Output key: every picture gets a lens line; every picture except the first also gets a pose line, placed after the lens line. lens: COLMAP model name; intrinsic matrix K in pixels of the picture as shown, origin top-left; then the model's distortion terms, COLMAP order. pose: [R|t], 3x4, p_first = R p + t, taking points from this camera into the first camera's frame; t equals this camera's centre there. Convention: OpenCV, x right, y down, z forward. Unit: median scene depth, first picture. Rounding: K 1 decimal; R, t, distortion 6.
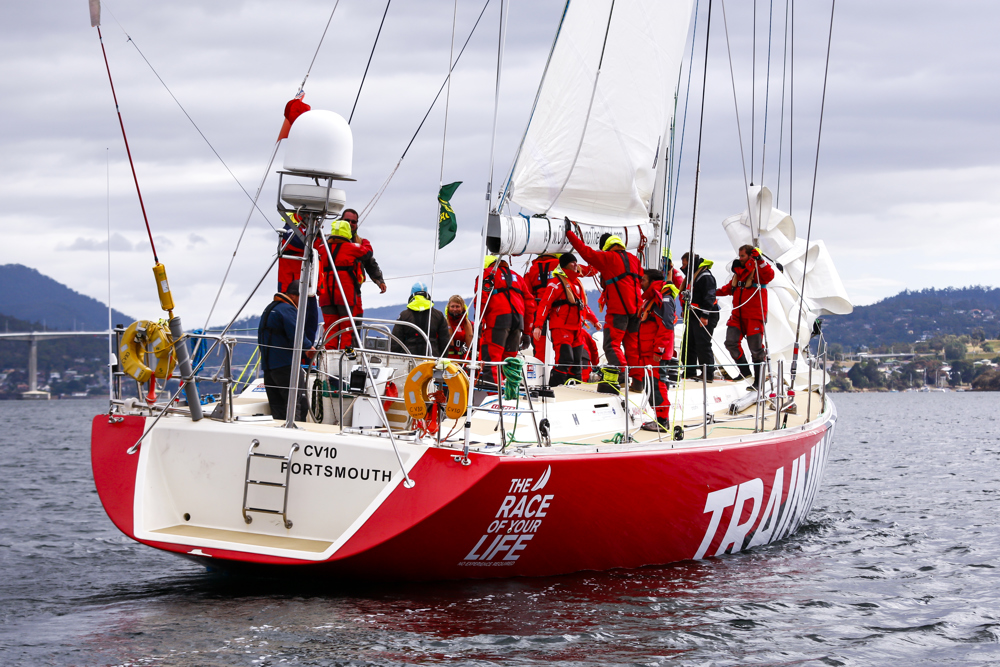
lens RADIAL K [[2859.5, 0, 502.0], [0, 2859.5, 340.6], [0, 0, 1]] dist [0.324882, 0.000000]
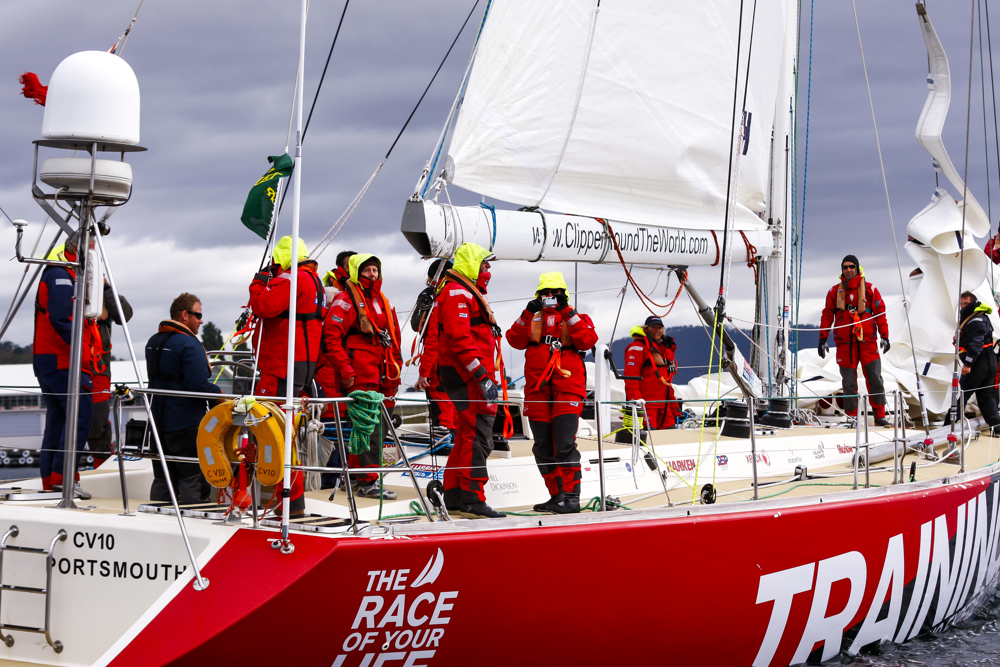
lens RADIAL K [[2501.4, 0, 497.2], [0, 2501.4, 326.5], [0, 0, 1]] dist [-0.007528, 0.000000]
pose [[0.981460, -0.050944, -0.184771, 0.143377], [0.043145, 0.998010, -0.045990, 0.018998], [0.186746, 0.037165, 0.981705, 0.420041]]
